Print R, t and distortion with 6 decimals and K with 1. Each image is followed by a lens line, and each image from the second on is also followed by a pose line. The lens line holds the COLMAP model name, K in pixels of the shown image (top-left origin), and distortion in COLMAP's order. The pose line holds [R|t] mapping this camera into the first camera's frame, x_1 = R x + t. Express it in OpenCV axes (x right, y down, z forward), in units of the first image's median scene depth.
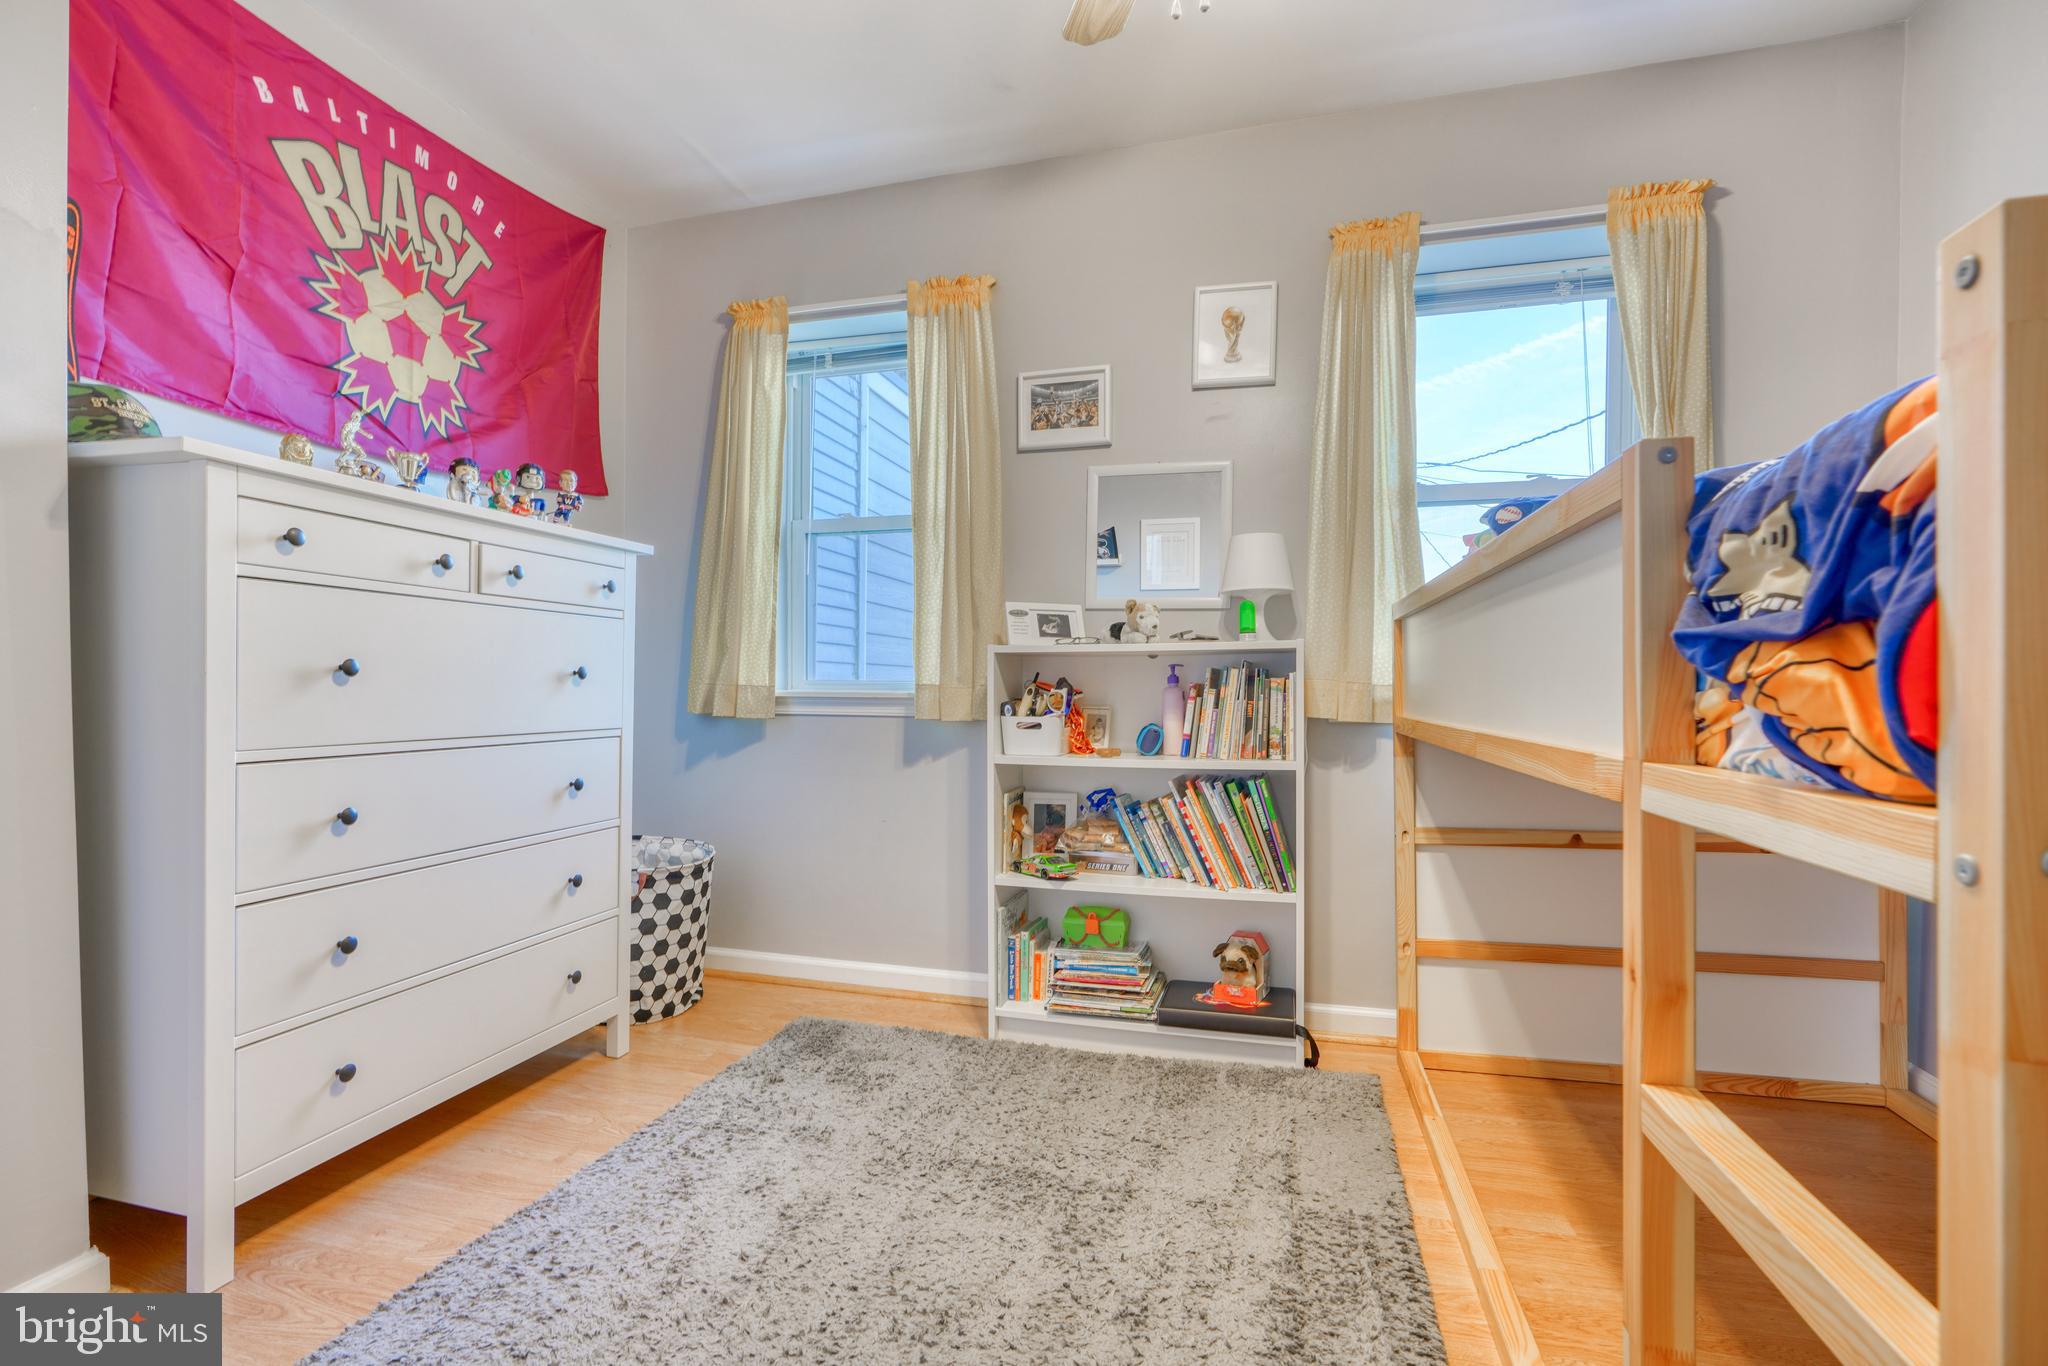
lens RADIAL K [[917.4, 0, 1021.1], [0, 917.4, 680.4], [0, 0, 1]] dist [-0.011906, 0.006060]
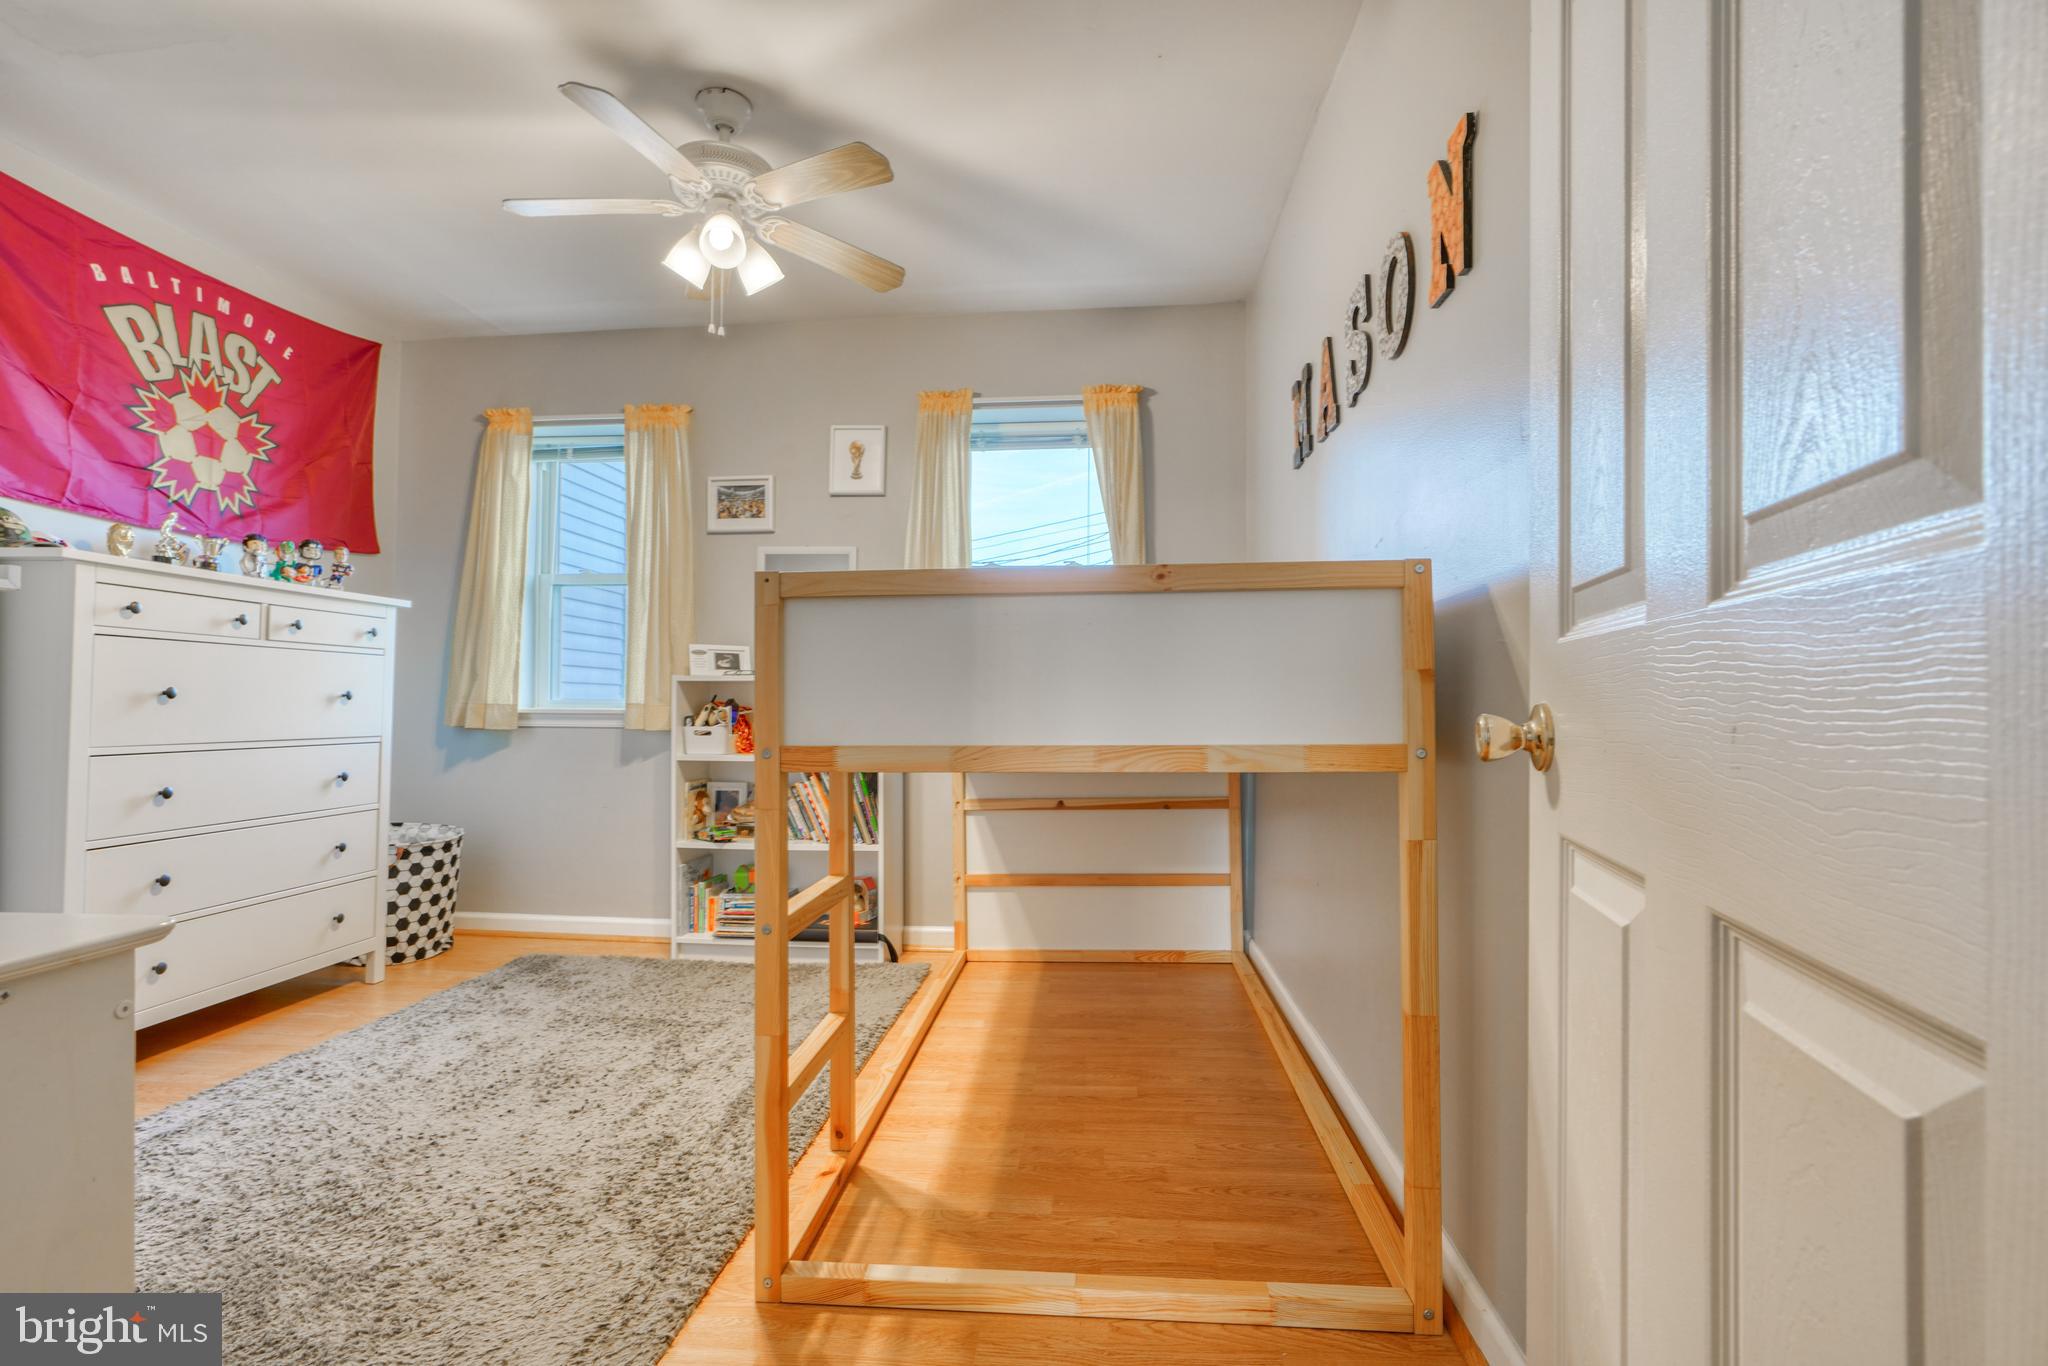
lens RADIAL K [[917.5, 0, 1024.9], [0, 917.5, 673.8], [0, 0, 1]] dist [-0.011432, 0.005845]
pose [[0.985563, 0.004757, 0.169240, 0.257150], [-0.000293, 0.999652, -0.026389, -0.004062], [-0.169307, 0.025958, 0.985222, -0.467772]]
